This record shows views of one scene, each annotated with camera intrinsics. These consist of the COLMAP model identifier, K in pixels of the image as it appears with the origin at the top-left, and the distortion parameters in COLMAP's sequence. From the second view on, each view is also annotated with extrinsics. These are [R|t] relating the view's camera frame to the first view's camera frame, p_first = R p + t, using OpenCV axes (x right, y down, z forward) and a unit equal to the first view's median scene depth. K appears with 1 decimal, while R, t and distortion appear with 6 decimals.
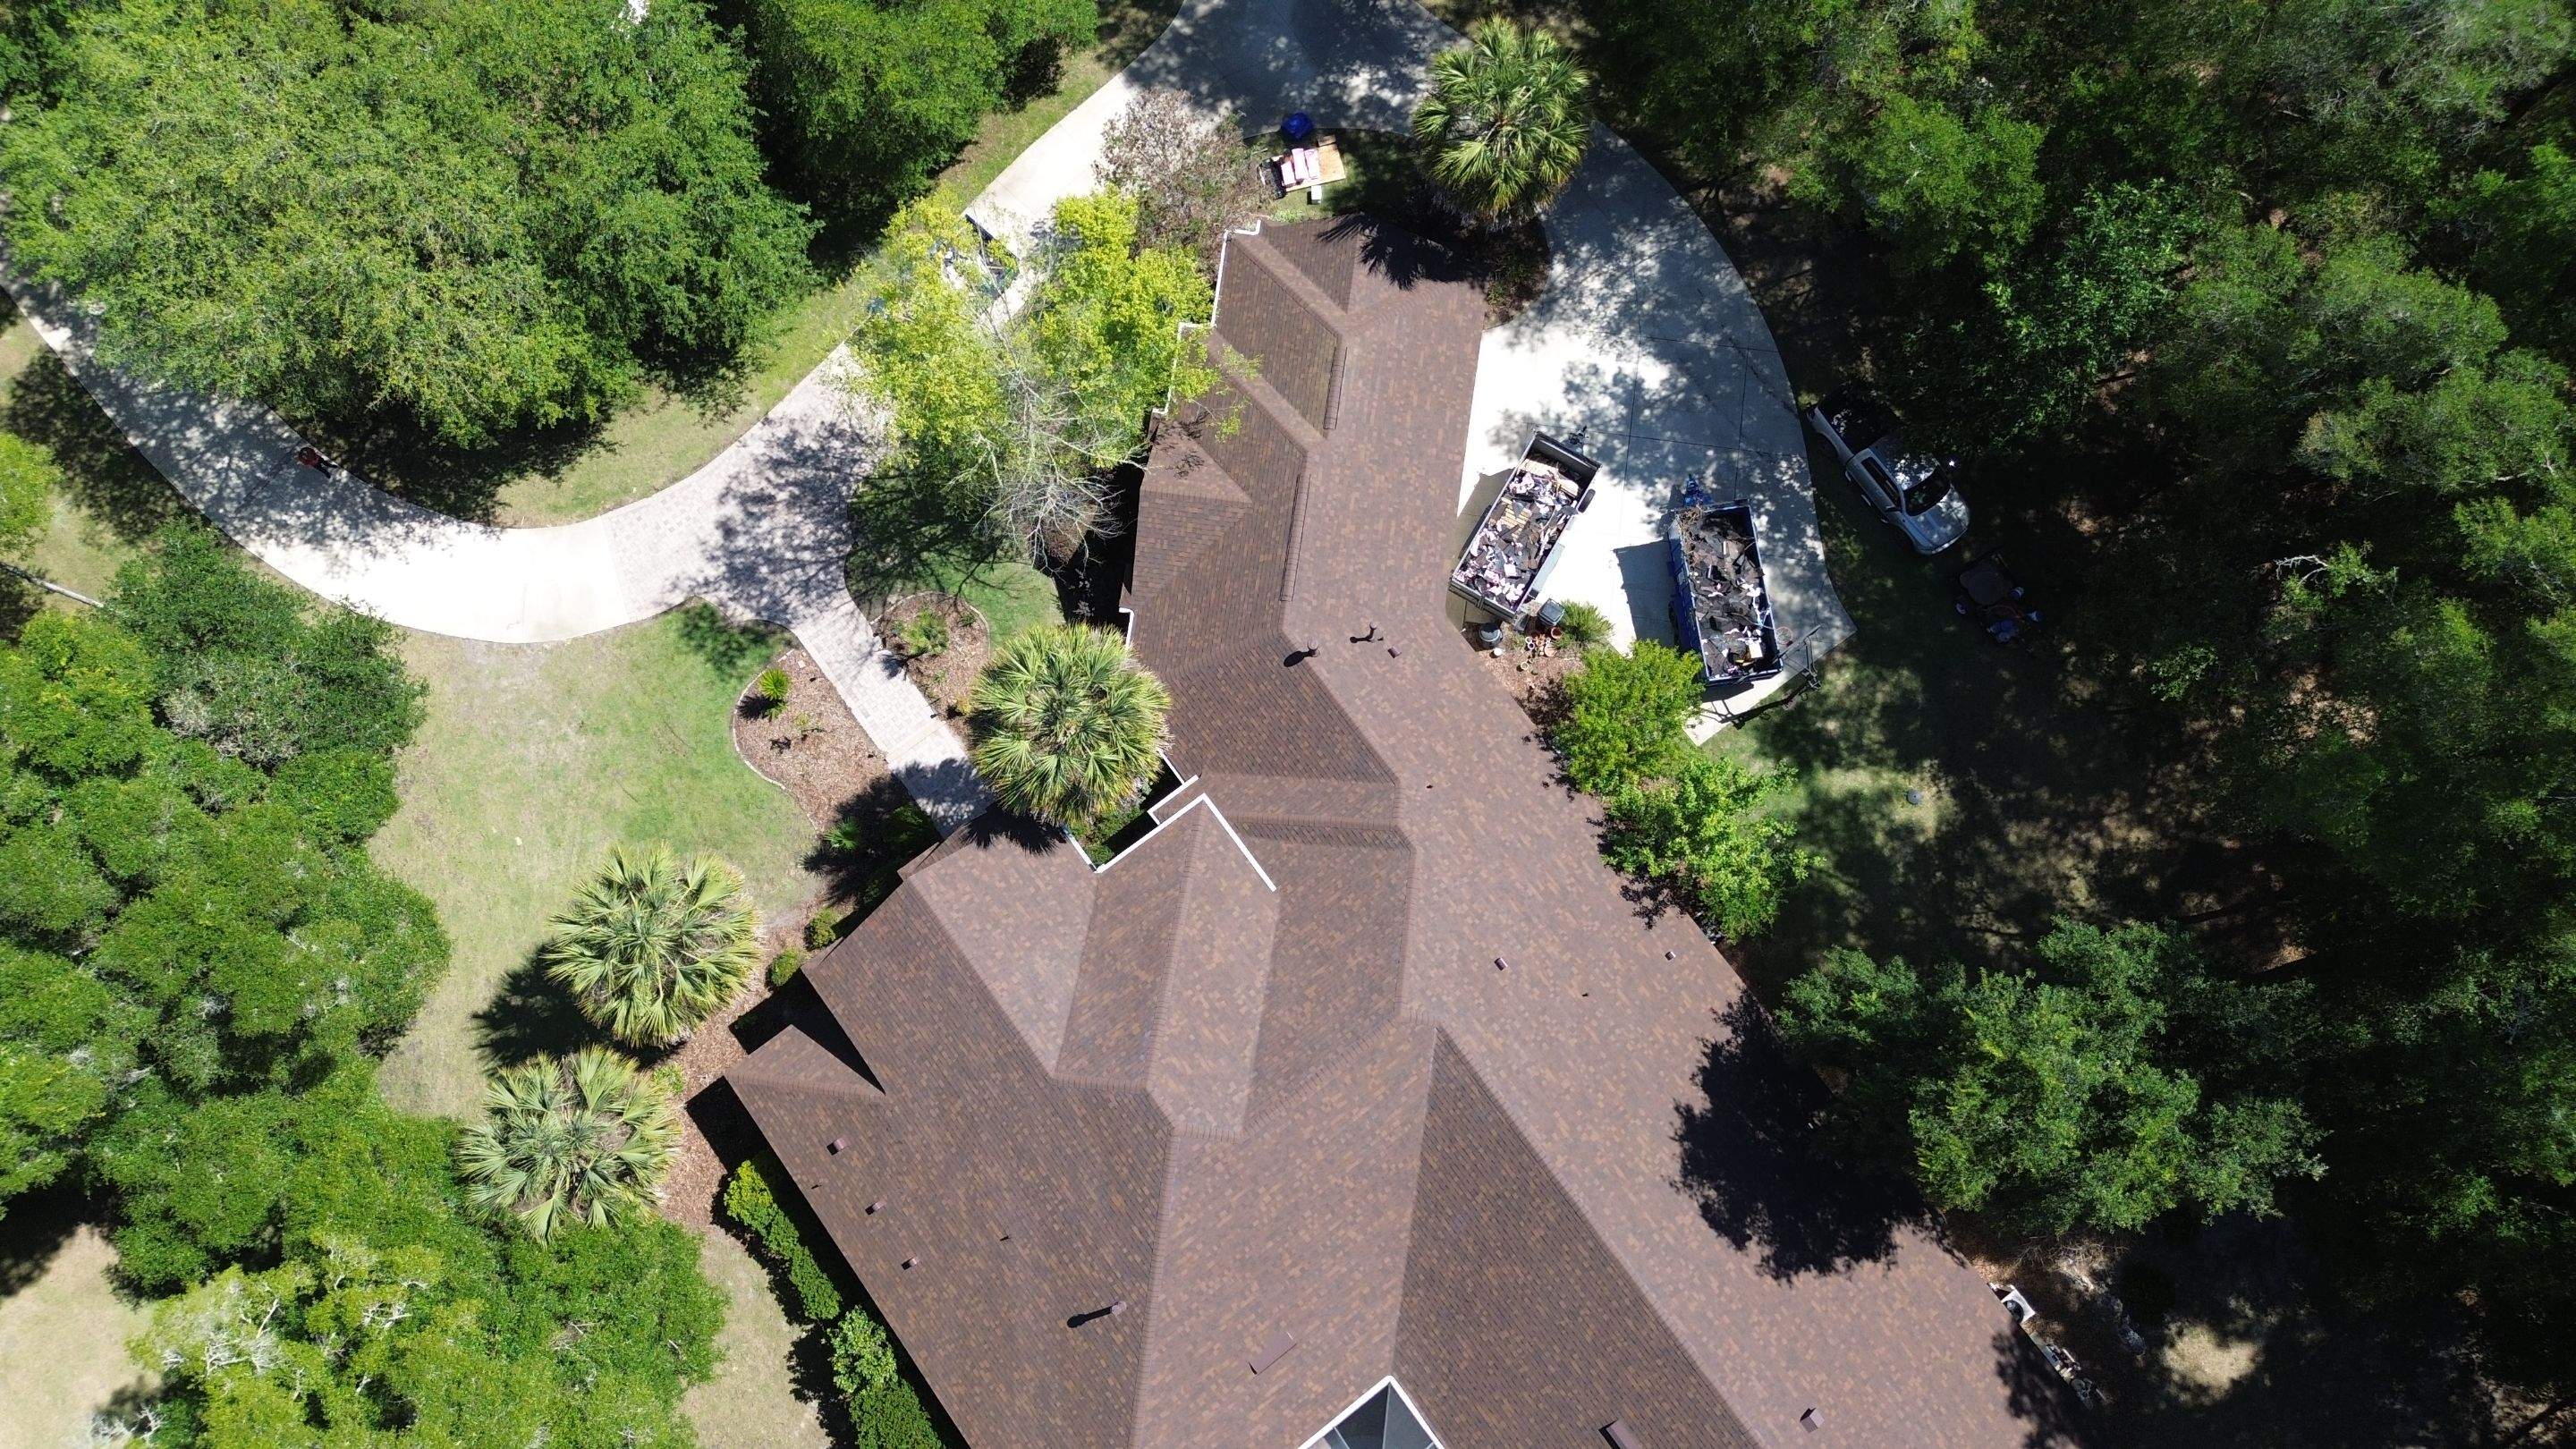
lens RADIAL K [[1829.6, 0, 1296.2], [0, 1829.6, 712.3], [0, 0, 1]] dist [0.055720, -0.048395]
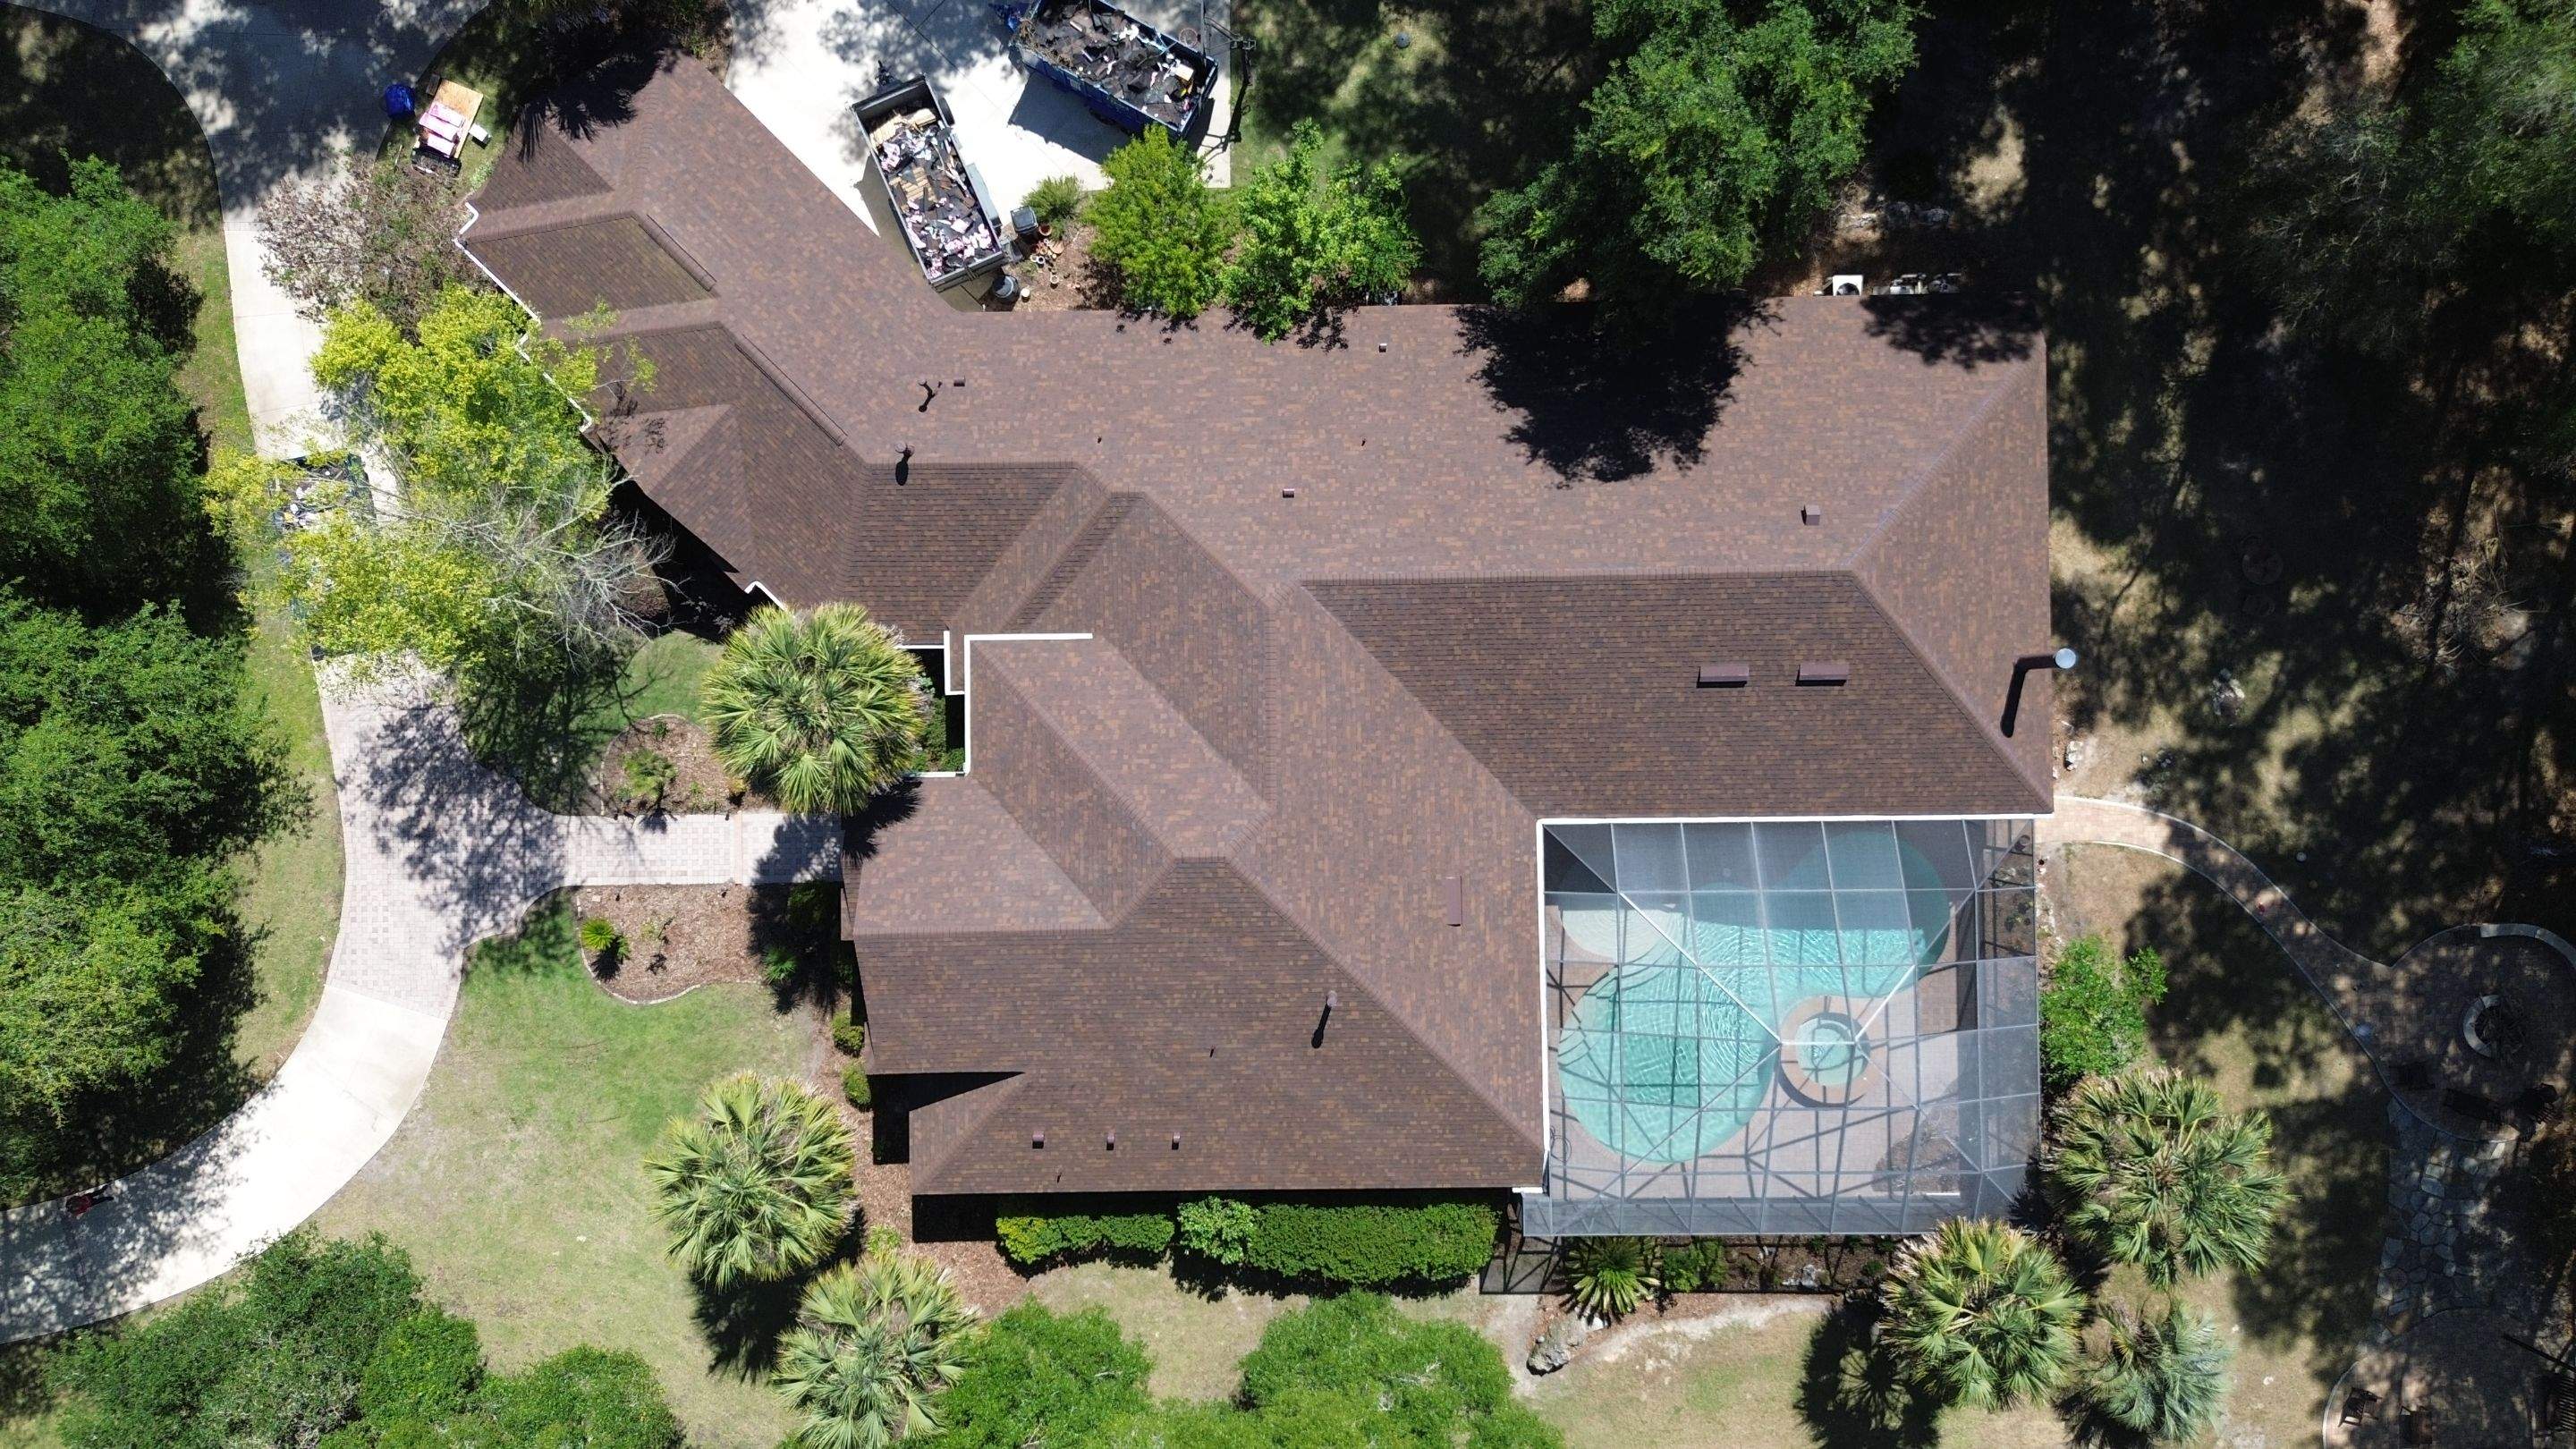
lens RADIAL K [[1850.8, 0, 1333.4], [0, 1850.8, 716.5], [0, 0, 1]] dist [0.038435, -0.058040]
pose [[0.589602, -0.807175, 0.028933, 0.000741], [0.783059, 0.580032, 0.224457, 0.002115], [-0.197958, -0.109684, 0.974054, 0.015213]]
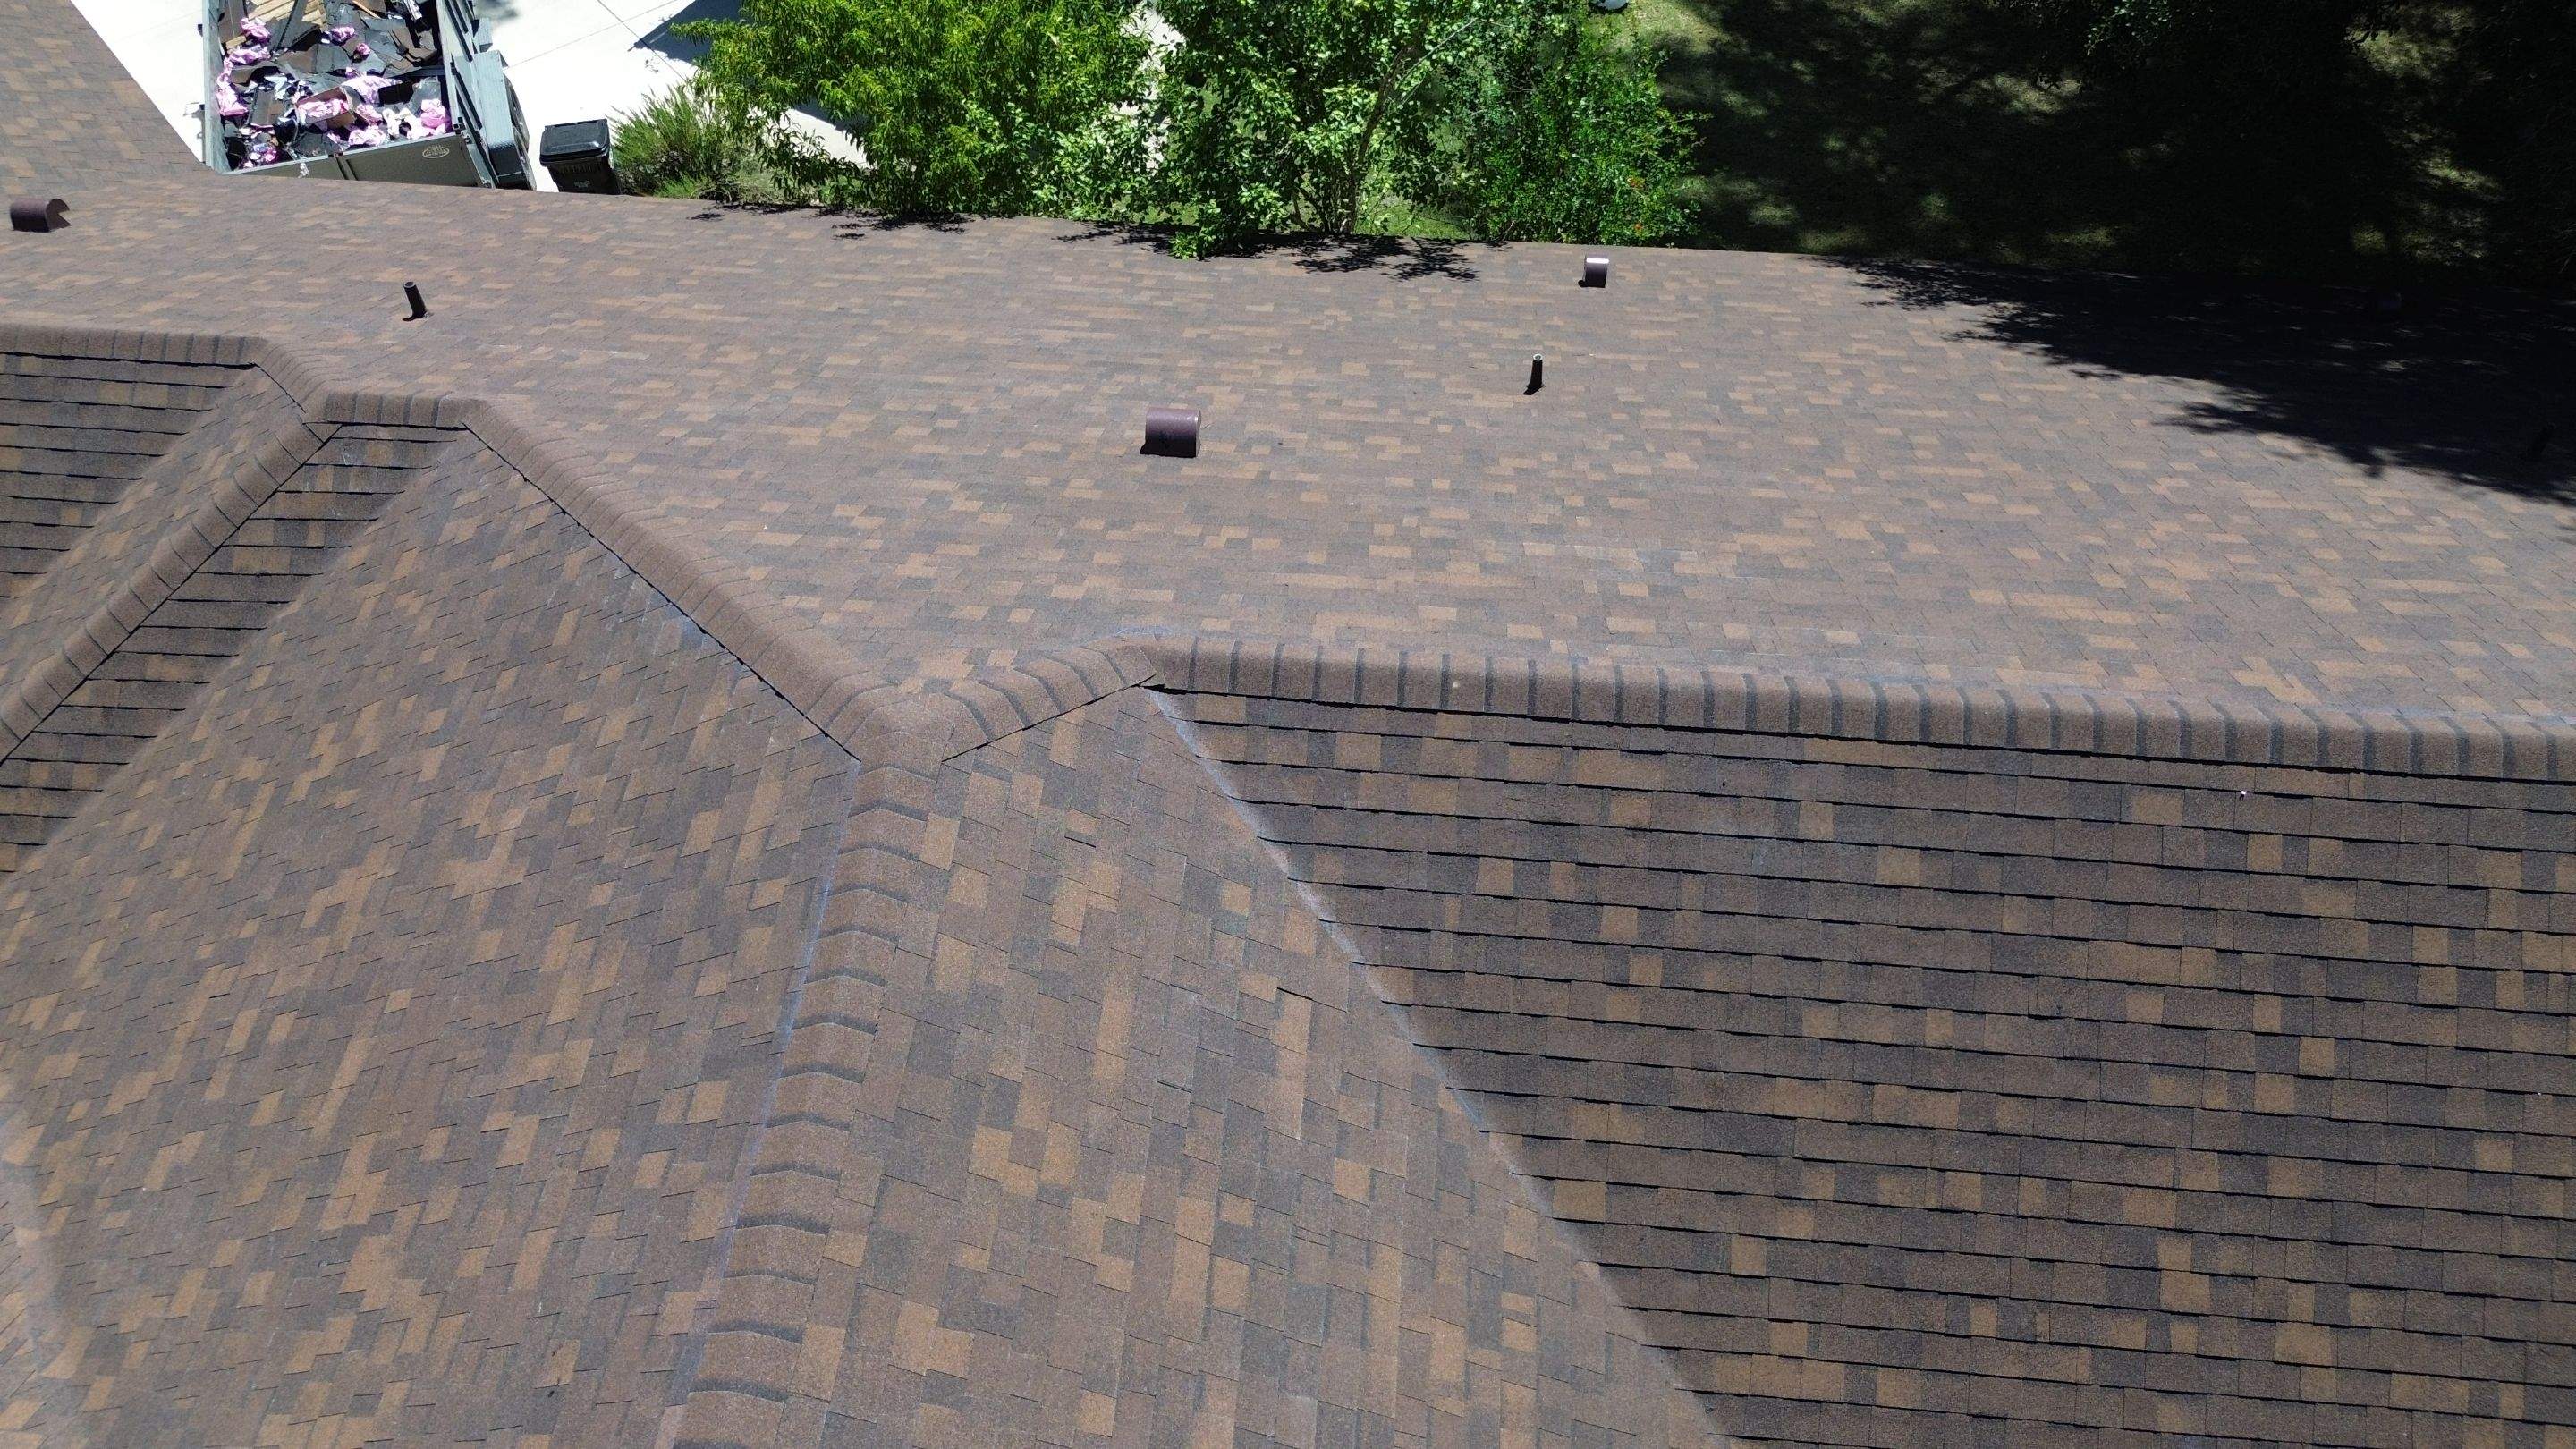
lens RADIAL K [[1829.6, 0, 1296.2], [0, 1829.6, 712.3], [0, 0, 1]] dist [0.055720, -0.048395]
pose [[0.665016, -0.598690, 0.446457, 0.014528], [0.724071, 0.663312, -0.189043, 0.205624], [-0.182962, 0.448984, 0.874608, 0.842693]]
